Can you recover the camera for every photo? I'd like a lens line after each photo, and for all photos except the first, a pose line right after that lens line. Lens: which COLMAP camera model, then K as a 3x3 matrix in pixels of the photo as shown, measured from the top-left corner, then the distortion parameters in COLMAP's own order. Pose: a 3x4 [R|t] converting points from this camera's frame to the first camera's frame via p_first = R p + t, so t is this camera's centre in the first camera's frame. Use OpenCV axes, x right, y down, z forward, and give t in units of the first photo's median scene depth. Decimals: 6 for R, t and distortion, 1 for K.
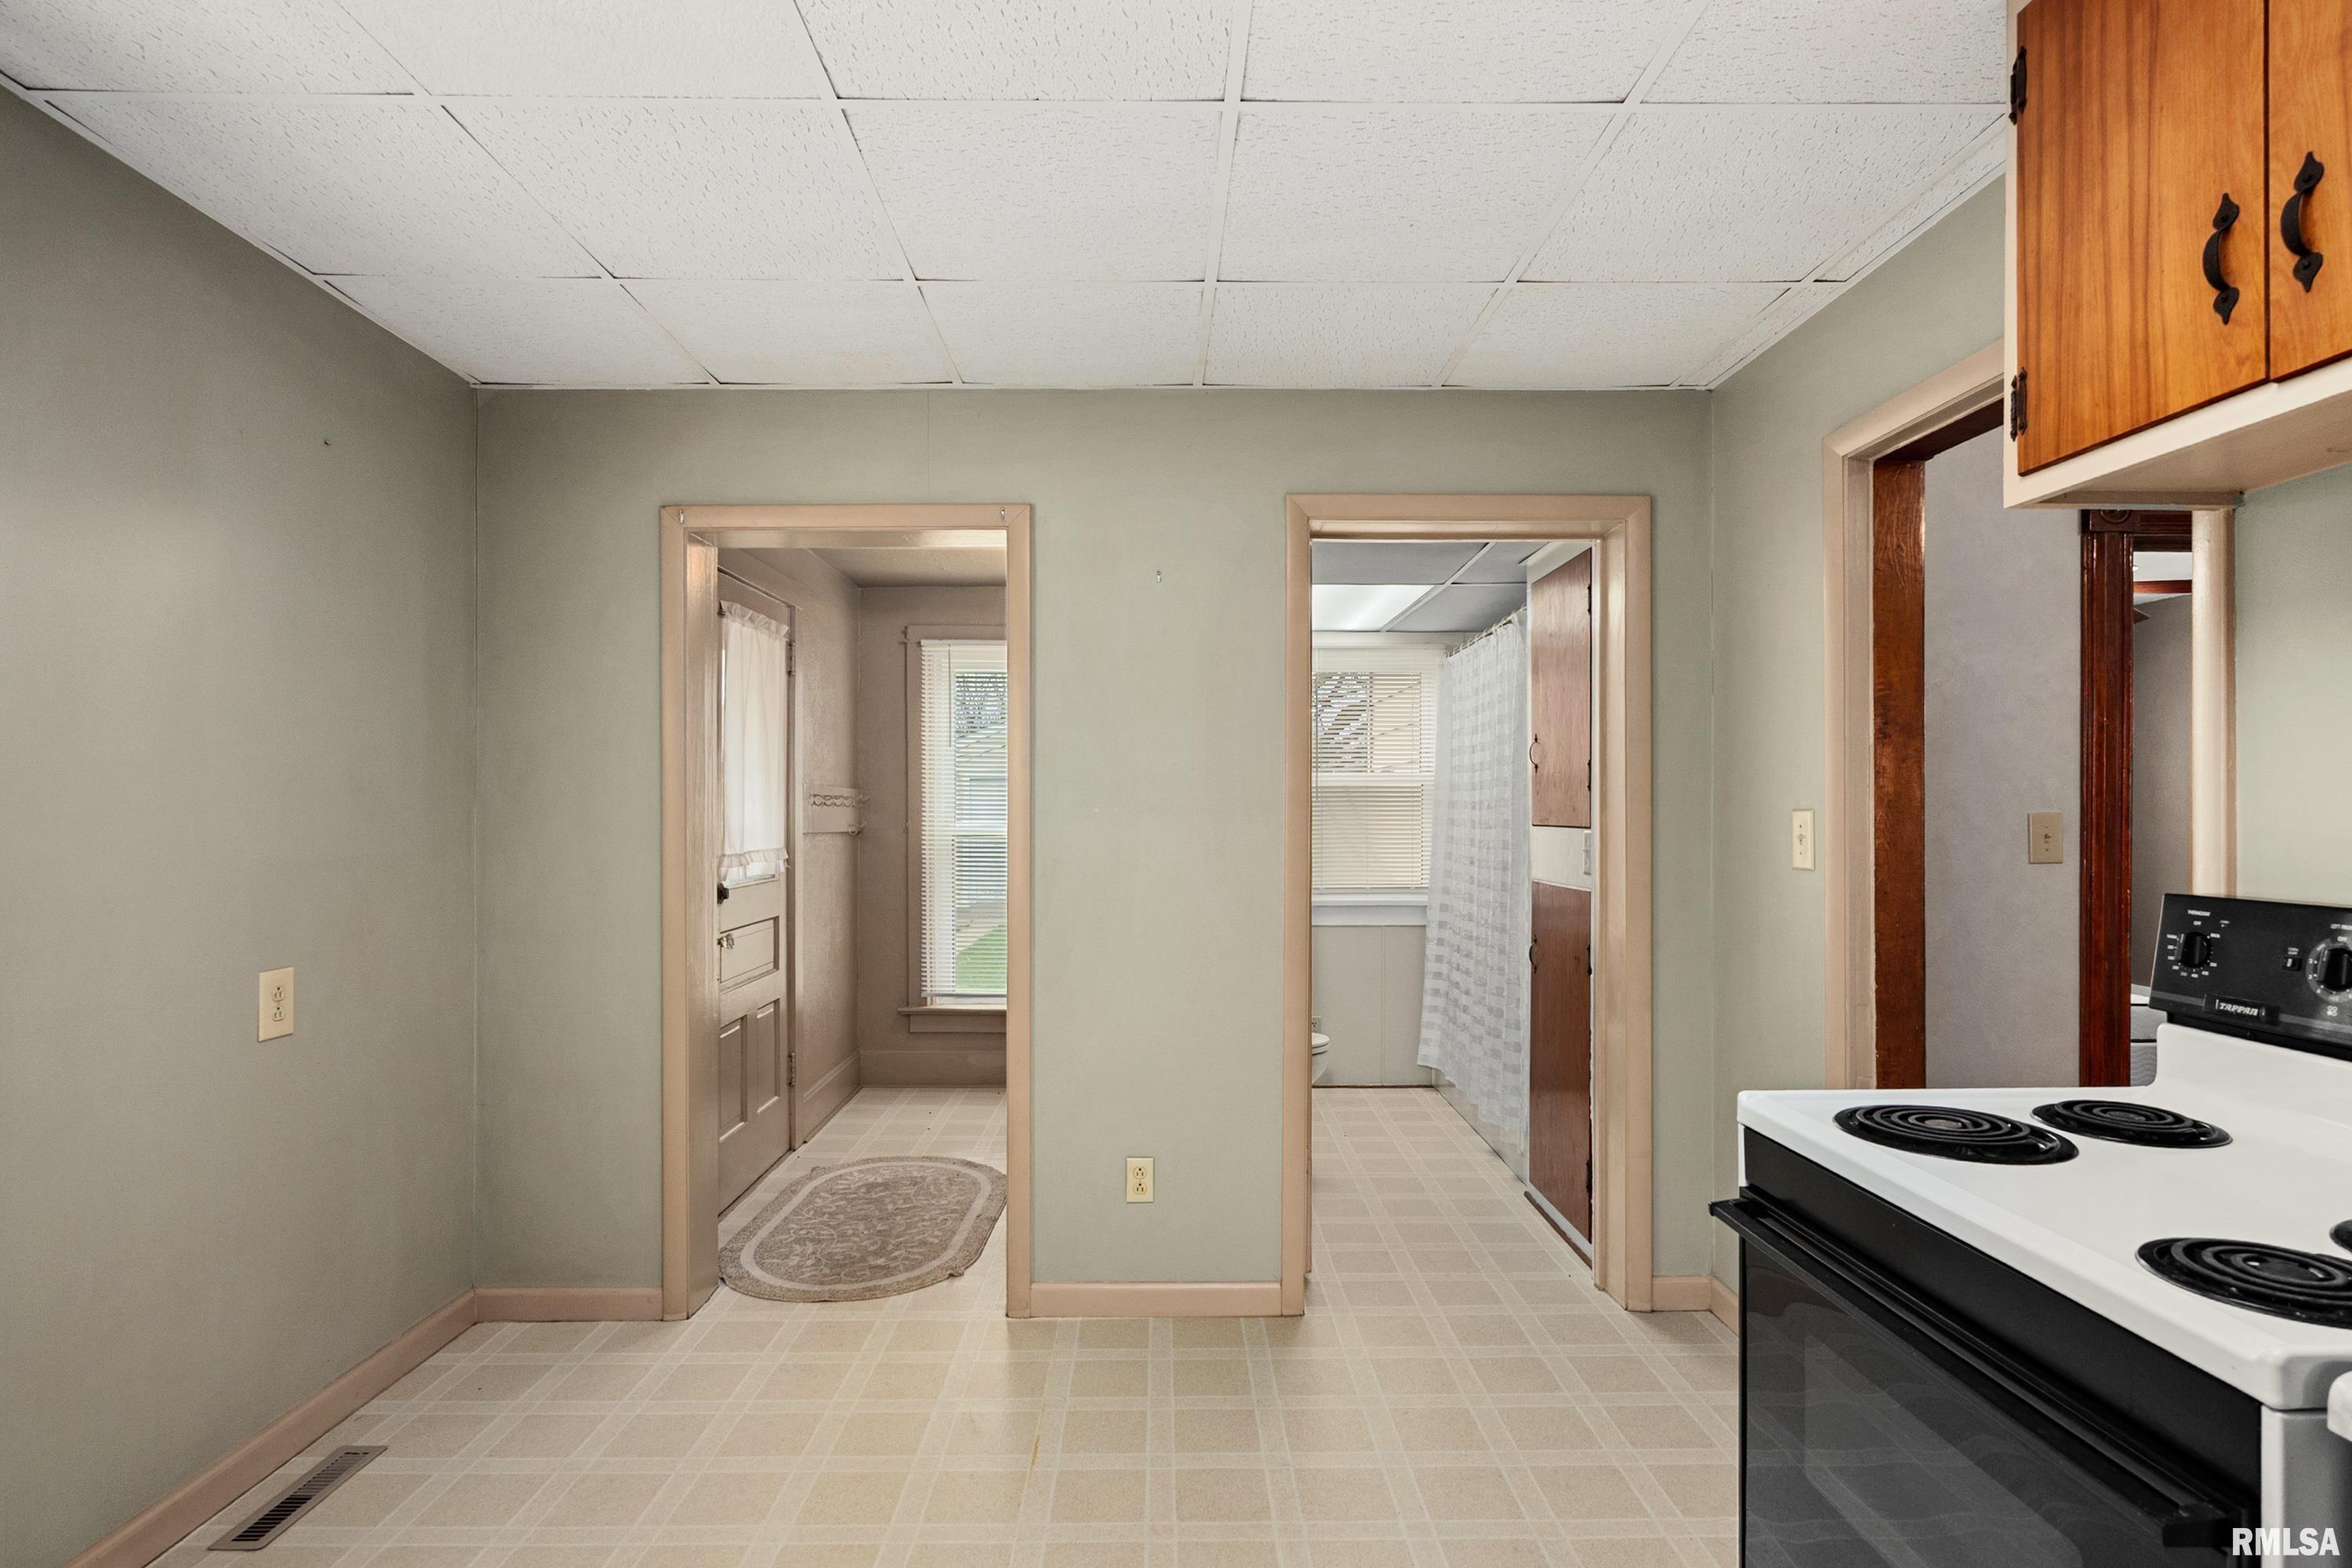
lens RADIAL K [[1180.8, 0, 1162.1], [0, 1180.8, 793.2], [0, 0, 1]] dist [-0.011398, 0.004884]
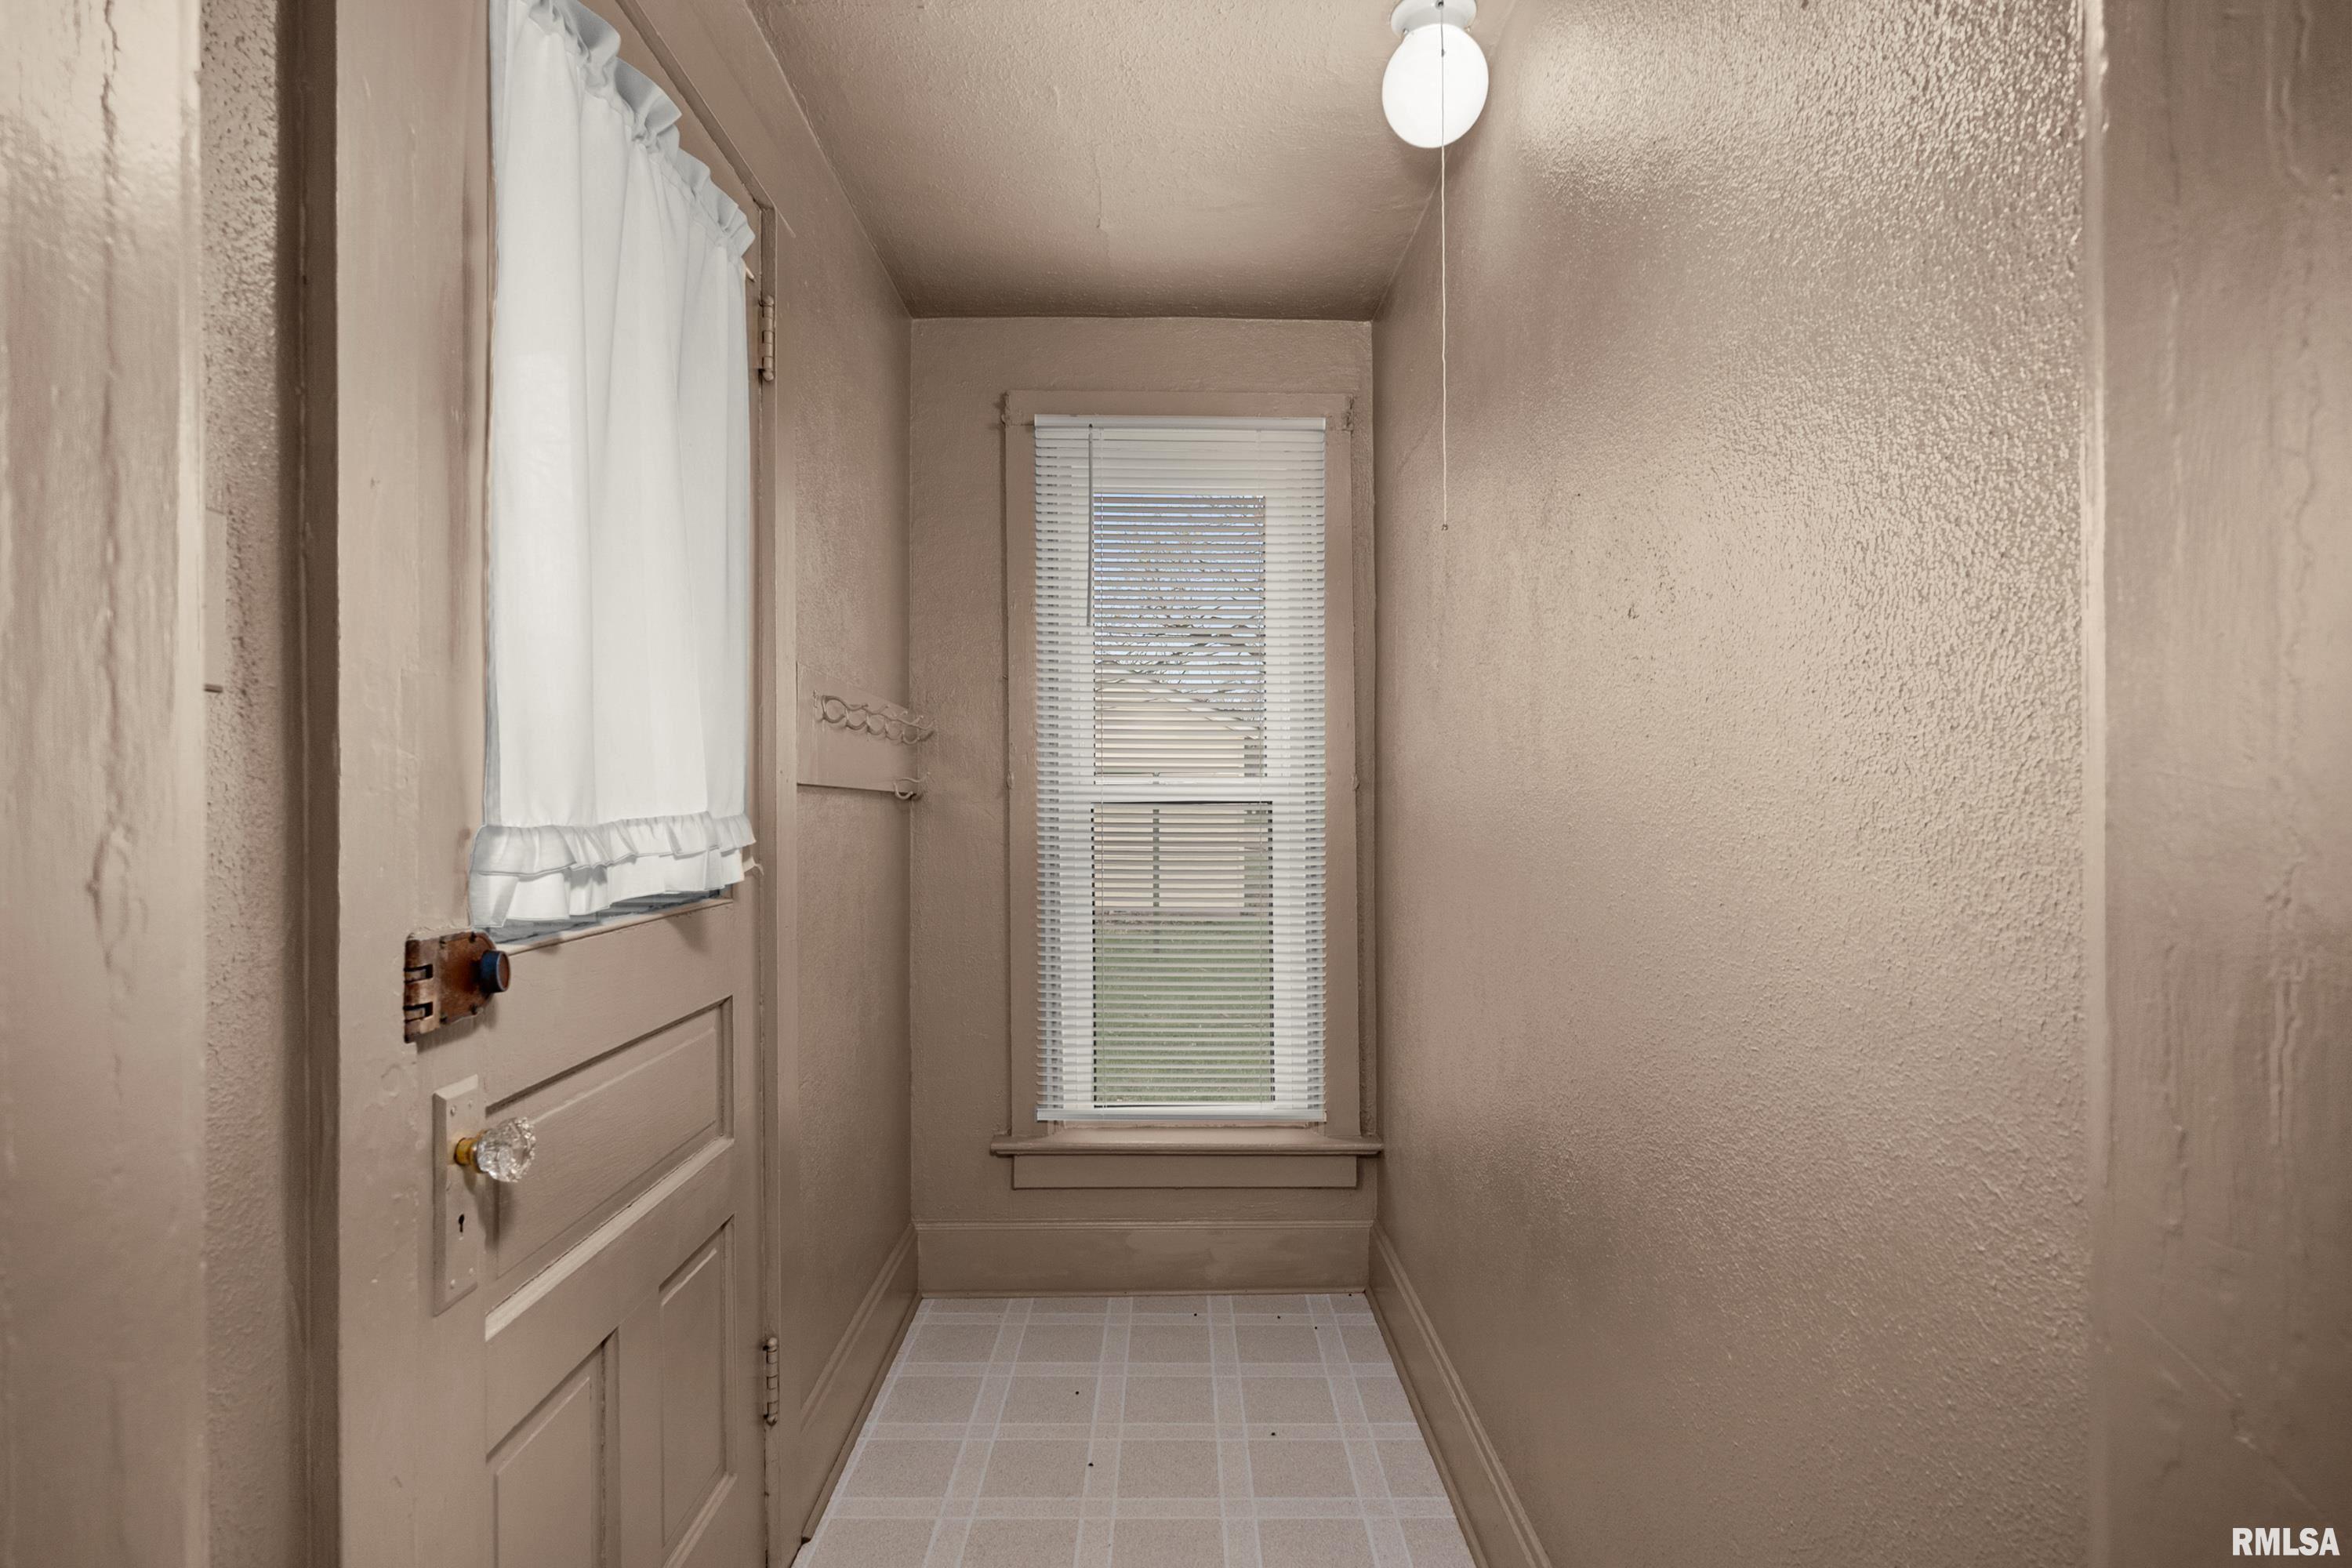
lens RADIAL K [[1180.8, 0, 1191.1], [0, 1180.8, 789.5], [0, 0, 1]] dist [-0.011398, 0.004884]
pose [[0.999855, 0.000866, 0.017003, -0.147789], [-0.000978, 0.999978, 0.006608, 0.028370], [-0.016997, -0.006623, 0.999834, 0.497758]]
